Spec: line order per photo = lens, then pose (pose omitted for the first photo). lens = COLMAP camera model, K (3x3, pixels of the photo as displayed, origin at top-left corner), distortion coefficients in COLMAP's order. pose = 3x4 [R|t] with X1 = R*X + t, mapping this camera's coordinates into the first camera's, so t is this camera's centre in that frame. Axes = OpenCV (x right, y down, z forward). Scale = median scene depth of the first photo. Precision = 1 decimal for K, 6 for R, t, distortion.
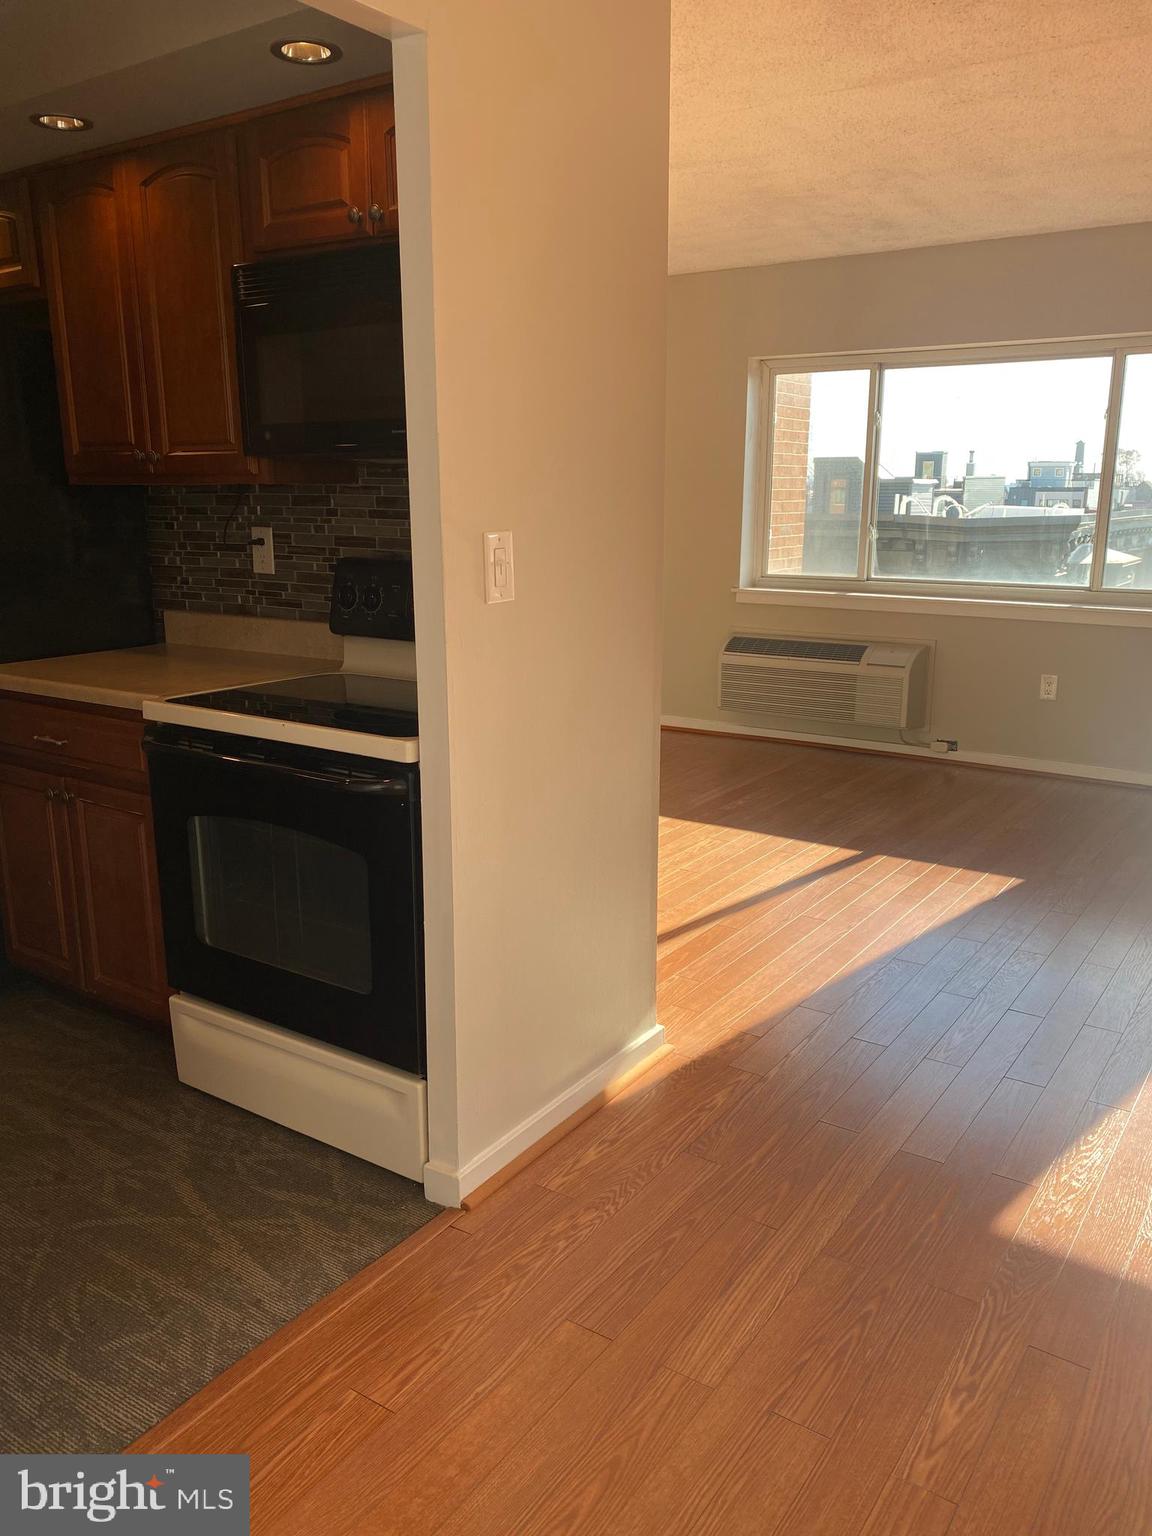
lens RADIAL K [[1185.2, 0, 569.6], [0, 1185.2, 771.0], [0, 0, 1]] dist [0.044329, -0.080682]
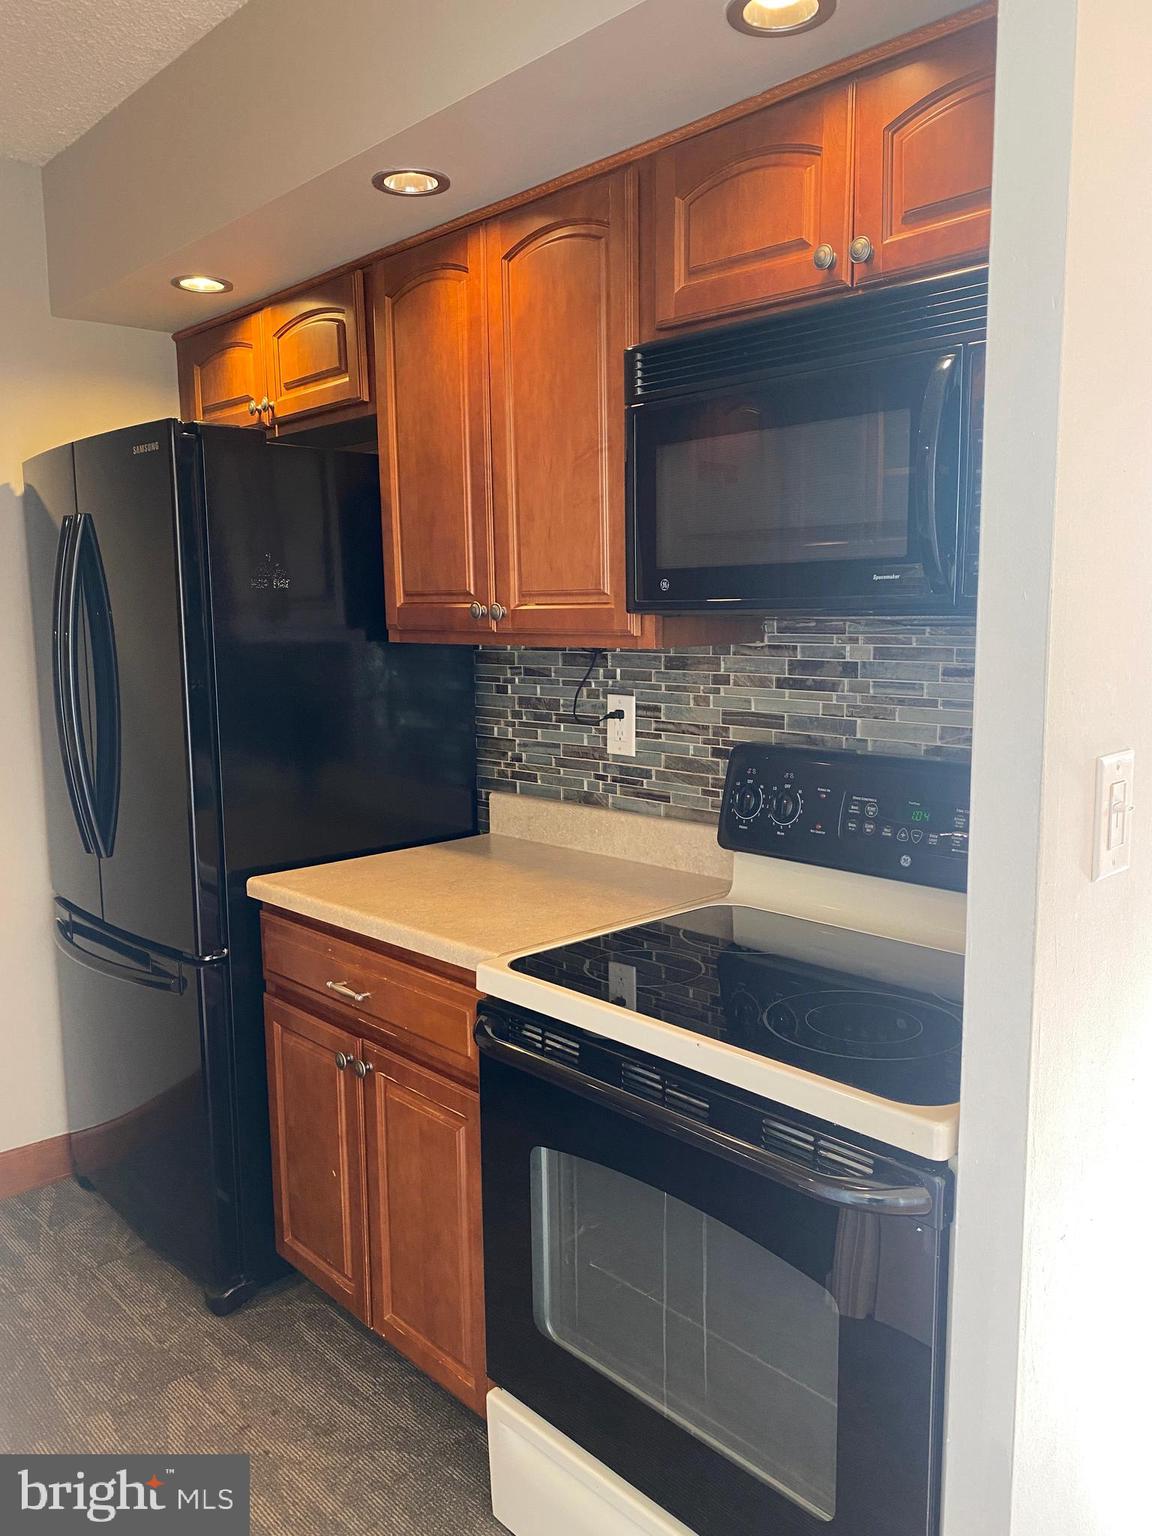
lens RADIAL K [[1185.2, 0, 569.6], [0, 1185.2, 771.0], [0, 0, 1]] dist [0.044329, -0.080682]
pose [[0.973930, 0.020648, -0.225906, -0.123116], [-0.042599, 0.994780, -0.092730, -0.088232], [0.222812, 0.099936, 0.969725, 0.270015]]
